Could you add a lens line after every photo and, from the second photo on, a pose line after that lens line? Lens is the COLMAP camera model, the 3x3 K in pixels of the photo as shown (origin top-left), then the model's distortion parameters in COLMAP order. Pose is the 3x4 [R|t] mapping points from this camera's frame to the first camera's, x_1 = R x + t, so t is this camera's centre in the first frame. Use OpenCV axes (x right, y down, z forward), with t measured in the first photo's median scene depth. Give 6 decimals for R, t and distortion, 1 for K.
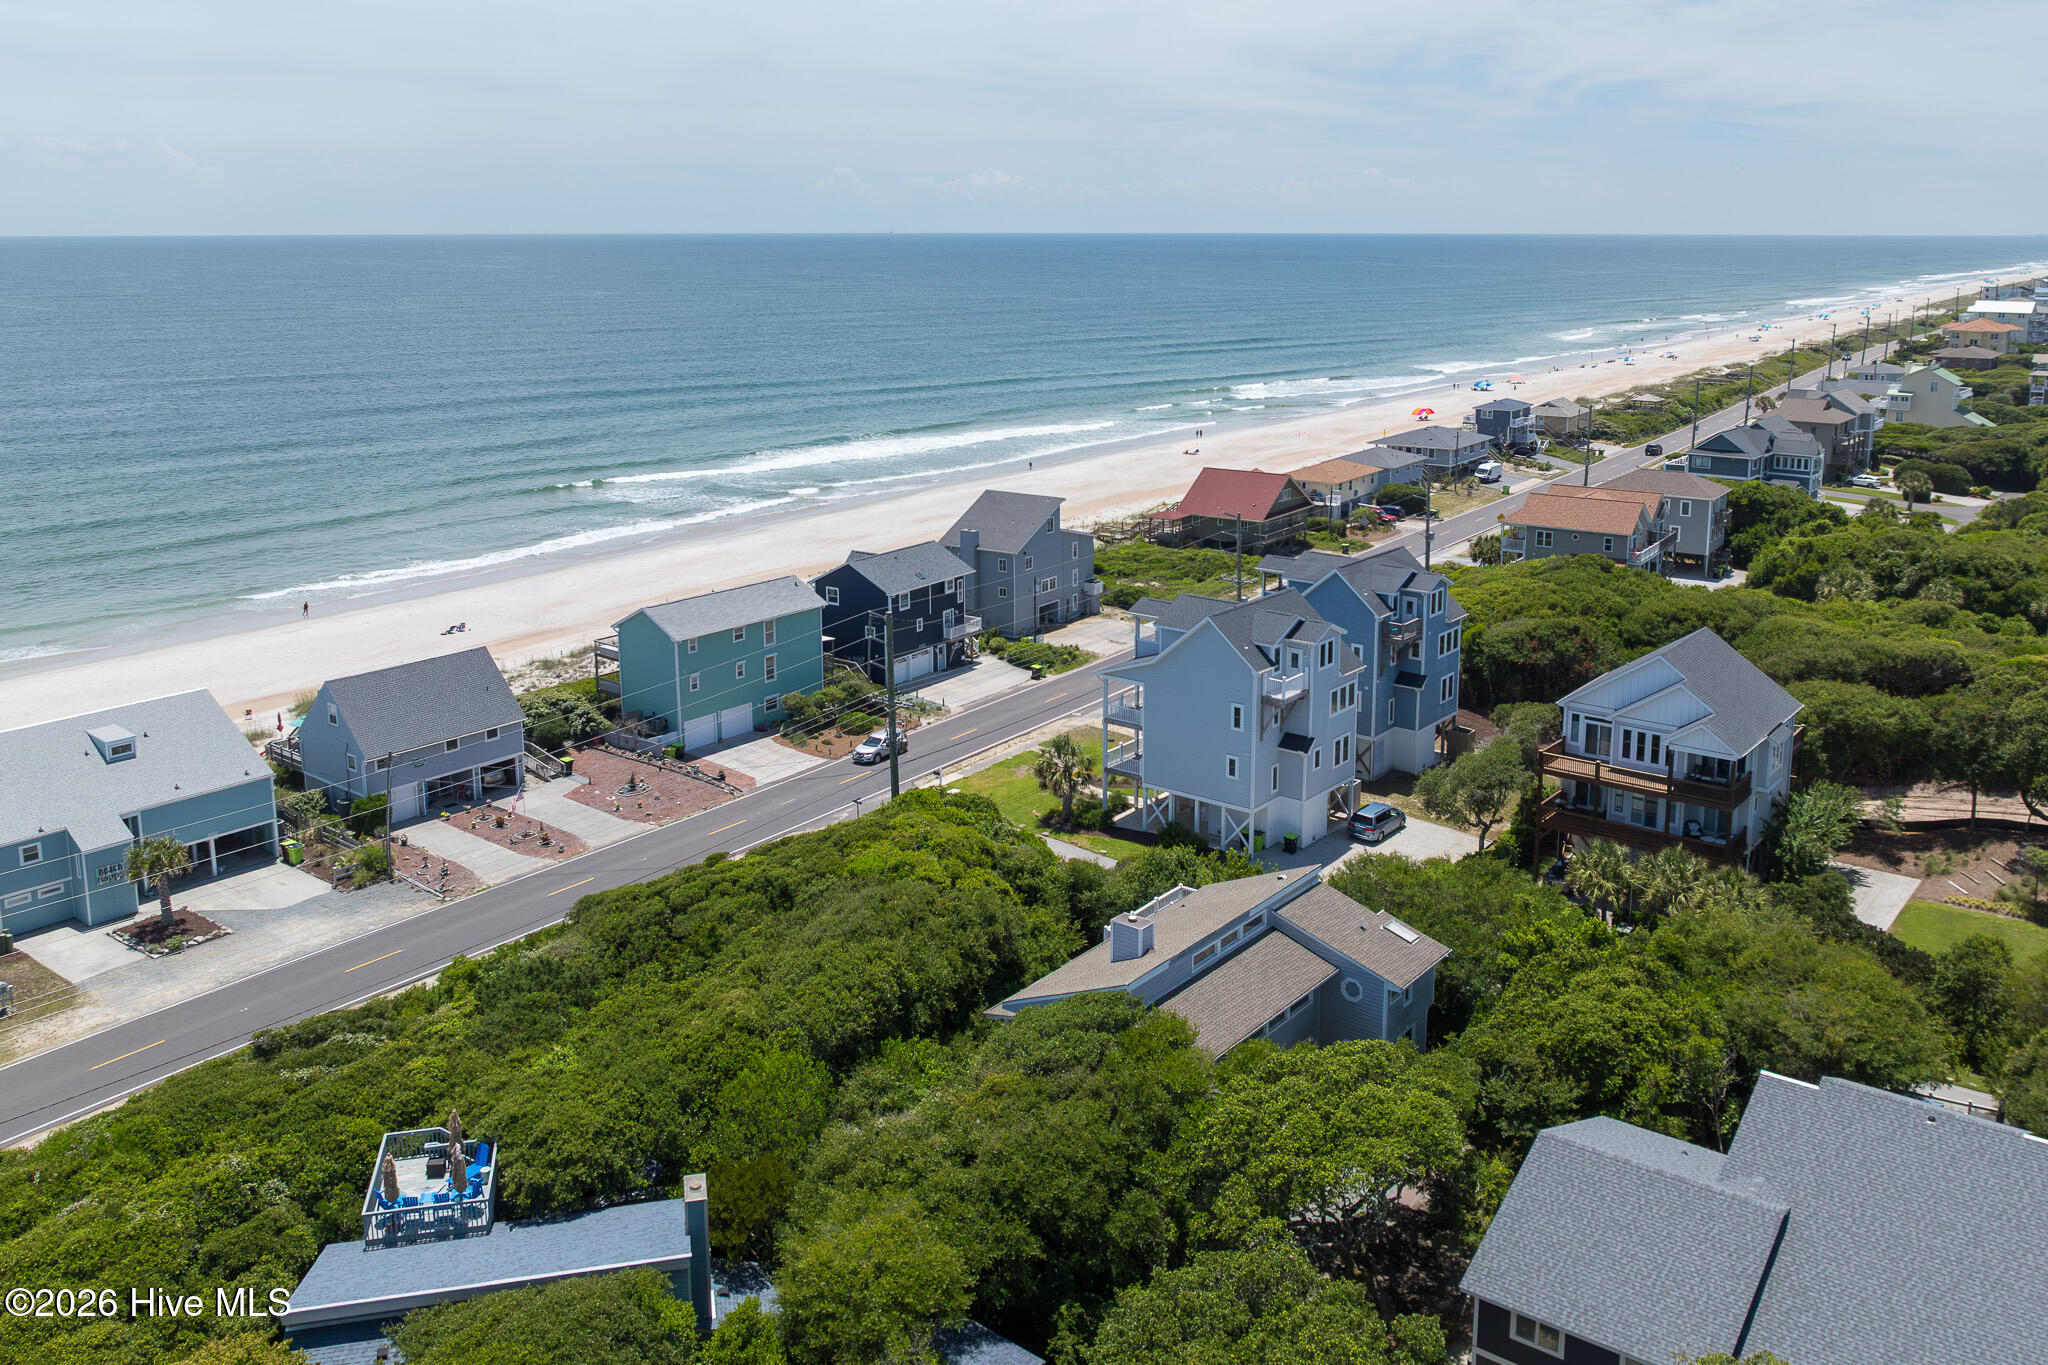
lens RADIAL K [[1650.0, 0, 1059.6], [0, 1650.0, 514.9], [0, 0, 1]] dist [-0.030184, 0.011068]
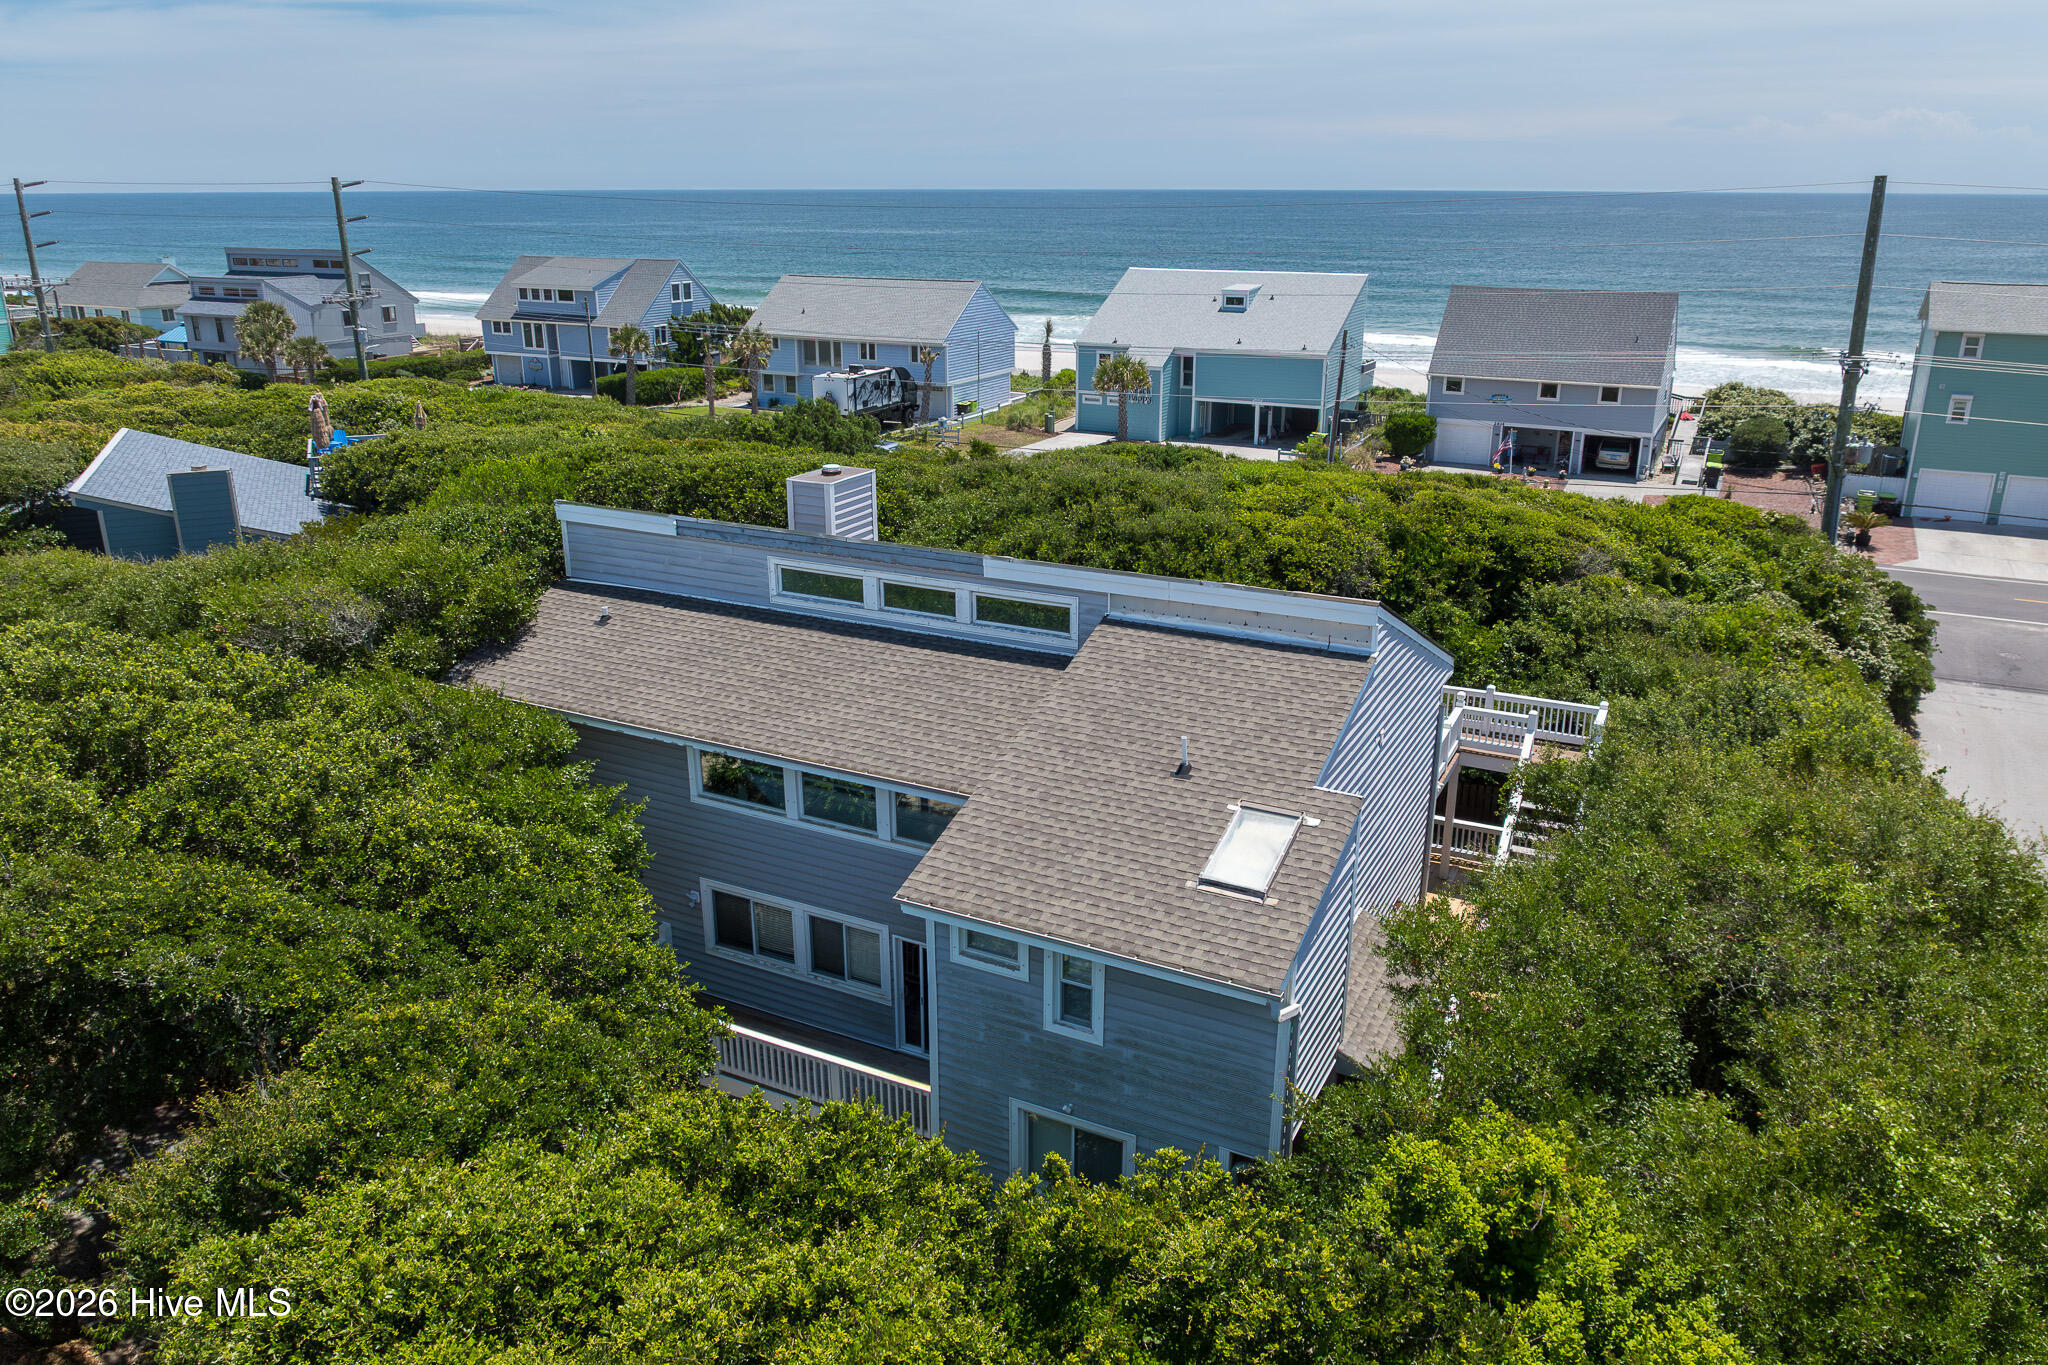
lens RADIAL K [[1442.5, 0, 1026.9], [0, 1442.5, 716.9], [0, 0, 1]] dist [-0.031797, 0.016709]
pose [[0.182734, 0.342298, -0.921651, 0.303439], [-0.165497, 0.934767, 0.314357, 0.120902], [0.969133, 0.095087, 0.227463, 0.667167]]
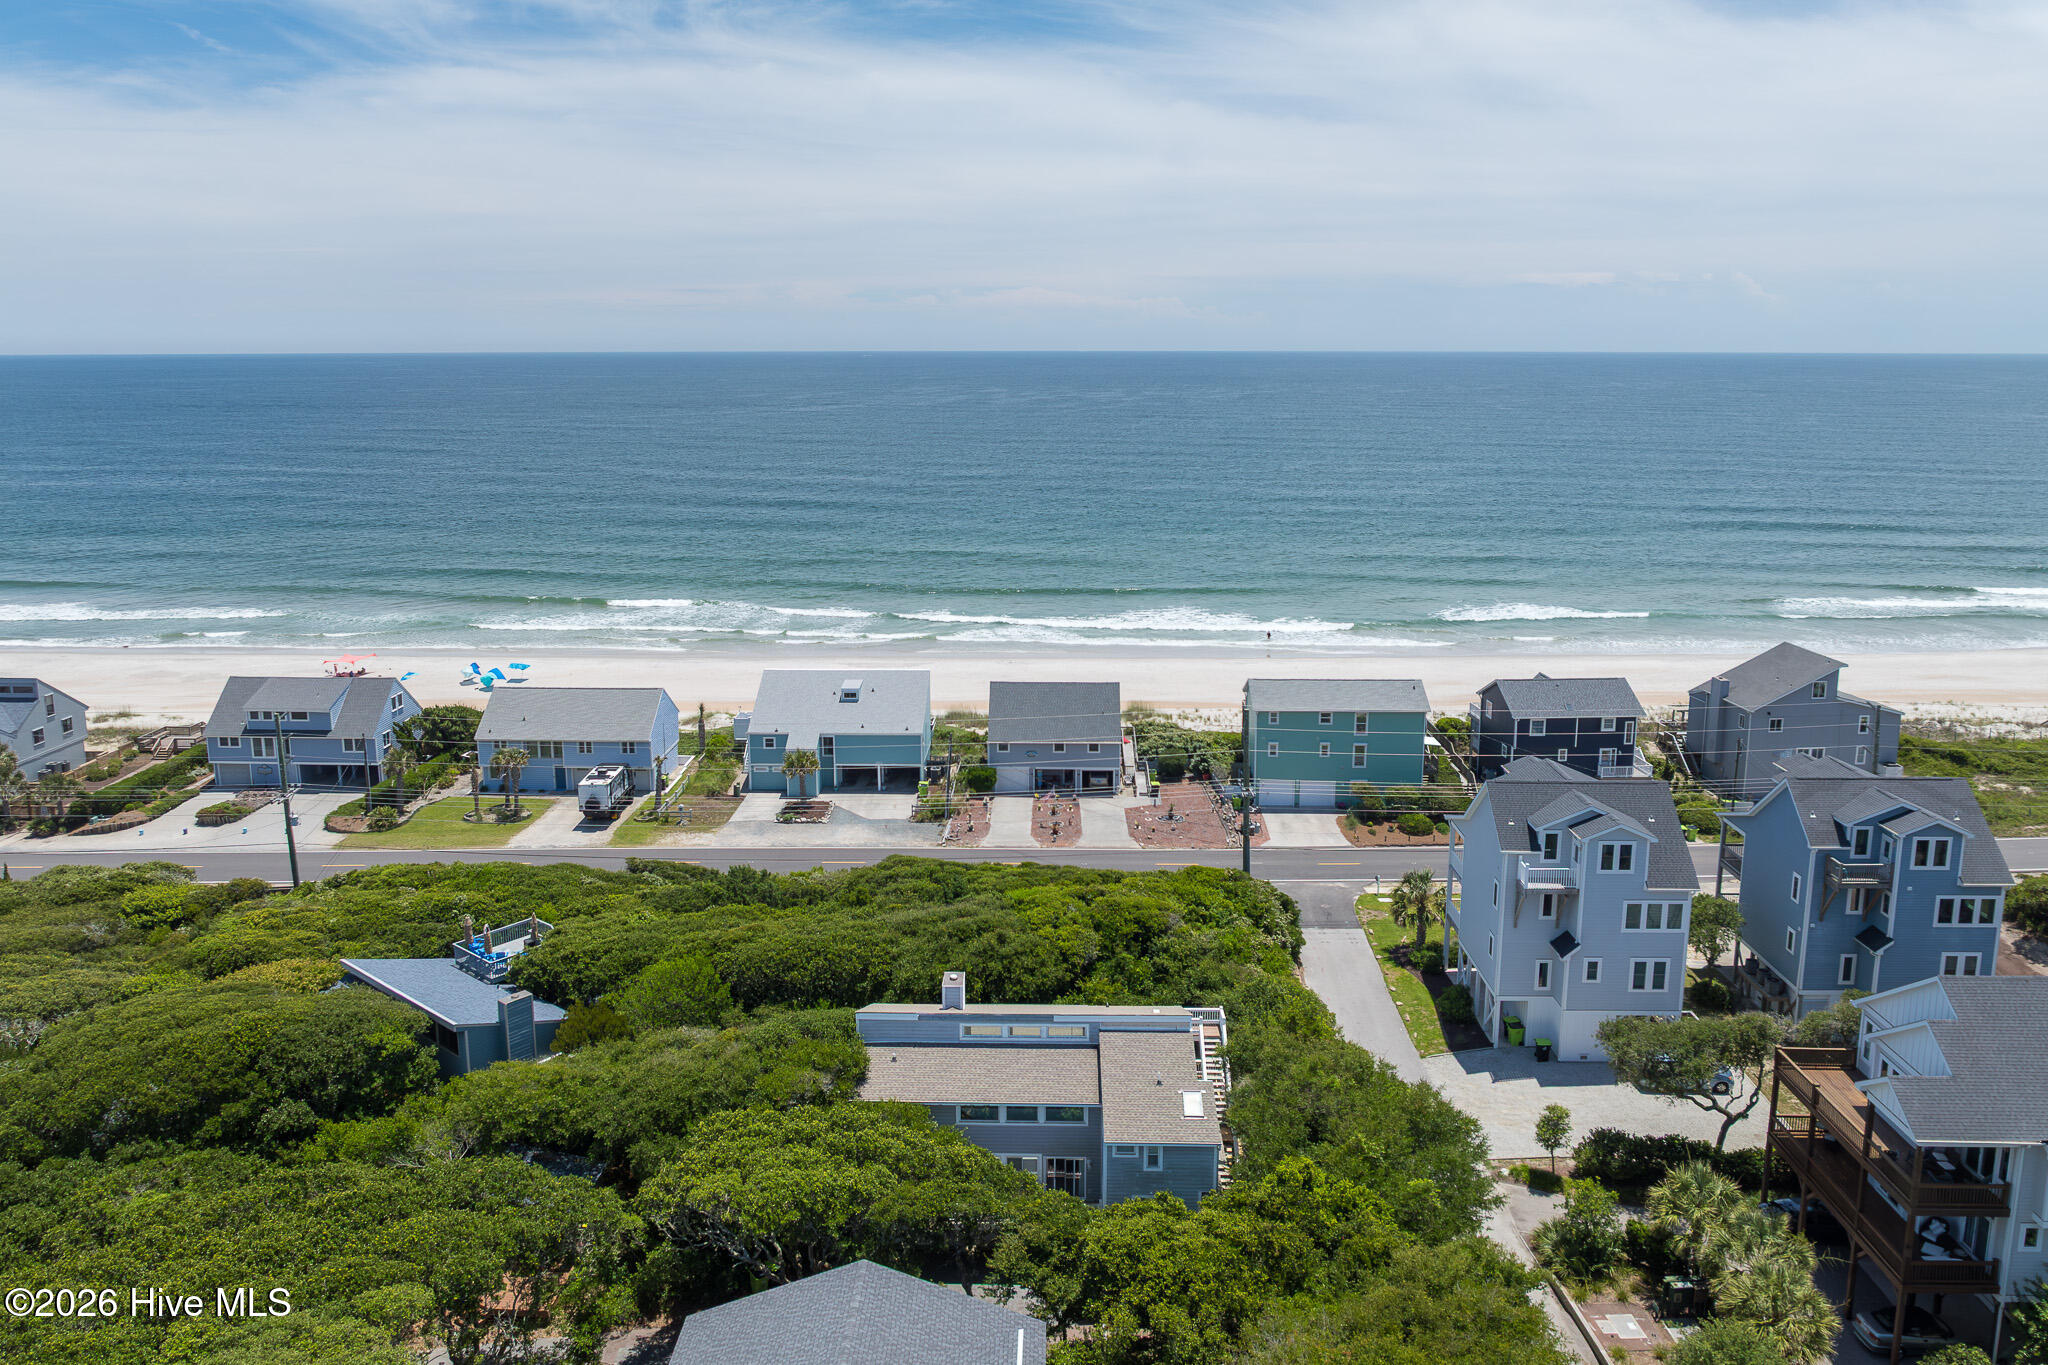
lens RADIAL K [[1442.5, 0, 1032.2], [0, 1442.5, 616.6], [0, 0, 1]] dist [-0.031797, 0.016709]
pose [[0.595867, 0.148538, -0.789227, 0.571453], [-0.136696, 0.987165, 0.082586, -0.063837], [0.791364, 0.058674, 0.608523, 0.288914]]
